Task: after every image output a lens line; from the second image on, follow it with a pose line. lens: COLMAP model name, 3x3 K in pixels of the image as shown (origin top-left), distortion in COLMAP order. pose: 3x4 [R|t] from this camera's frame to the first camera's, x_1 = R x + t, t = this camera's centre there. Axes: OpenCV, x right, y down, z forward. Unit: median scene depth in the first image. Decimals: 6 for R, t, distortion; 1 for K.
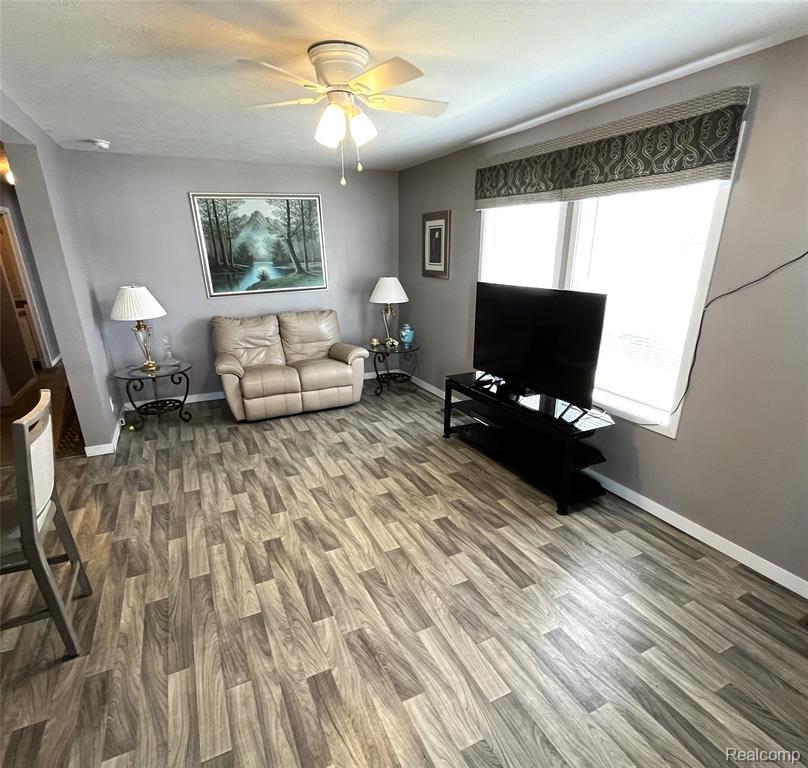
lens RADIAL K [[449.7, 0, 406.7], [0, 449.7, 418.1], [0, 0, 1]] dist [-0.002065, -0.001749]
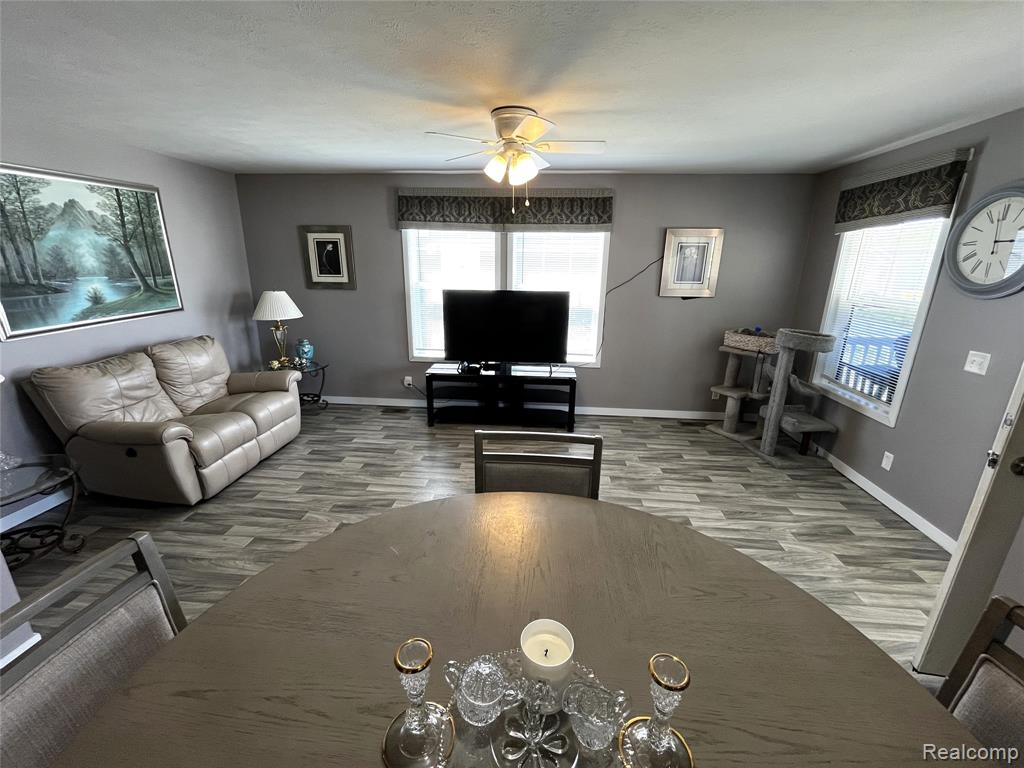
lens RADIAL K [[417.8, 0, 512.0], [0, 417.8, 384.0], [0, 0, 1]] dist [-0.001462, -0.000287]
pose [[0.514067, -0.227971, 0.826901, -0.696884], [0.288866, 0.953734, 0.083355, -0.093533], [-0.807646, 0.196013, 0.556136, 0.257256]]
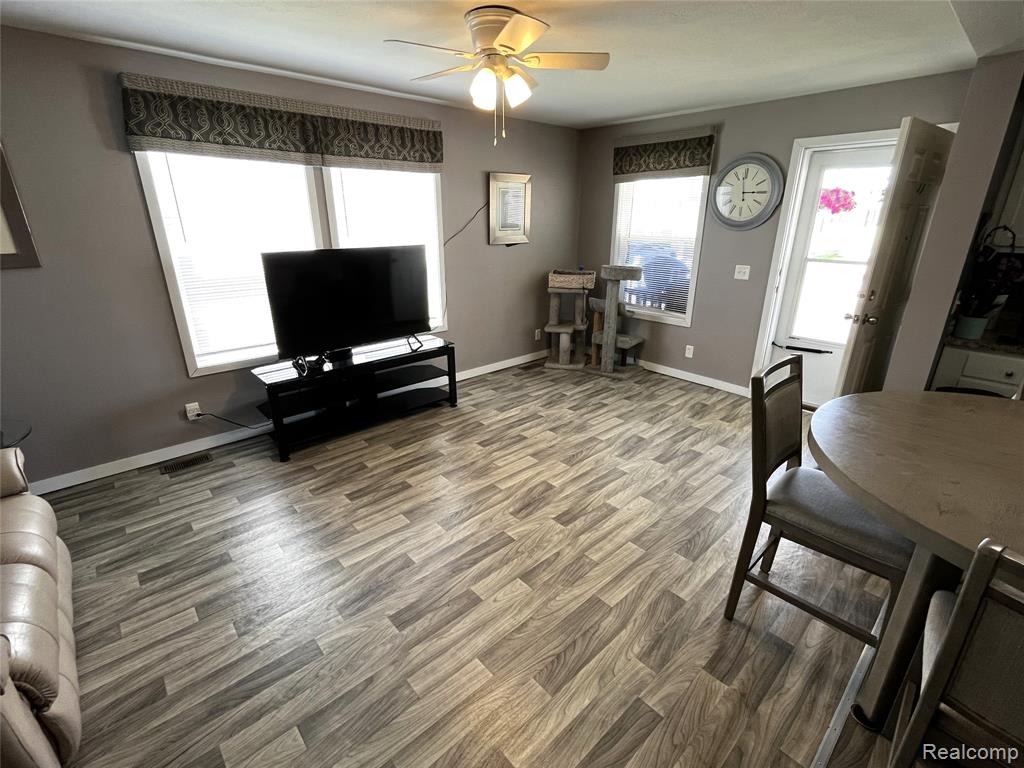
lens RADIAL K [[468.6, 0, 512.0], [0, 468.6, 384.0], [0, 0, 1]] dist [-0.005156, -0.000300]
pose [[-0.277161, -0.320237, 0.905886, -0.737036], [0.341492, 0.848432, 0.404409, -0.273205], [-0.898089, 0.421440, -0.125794, 0.762894]]
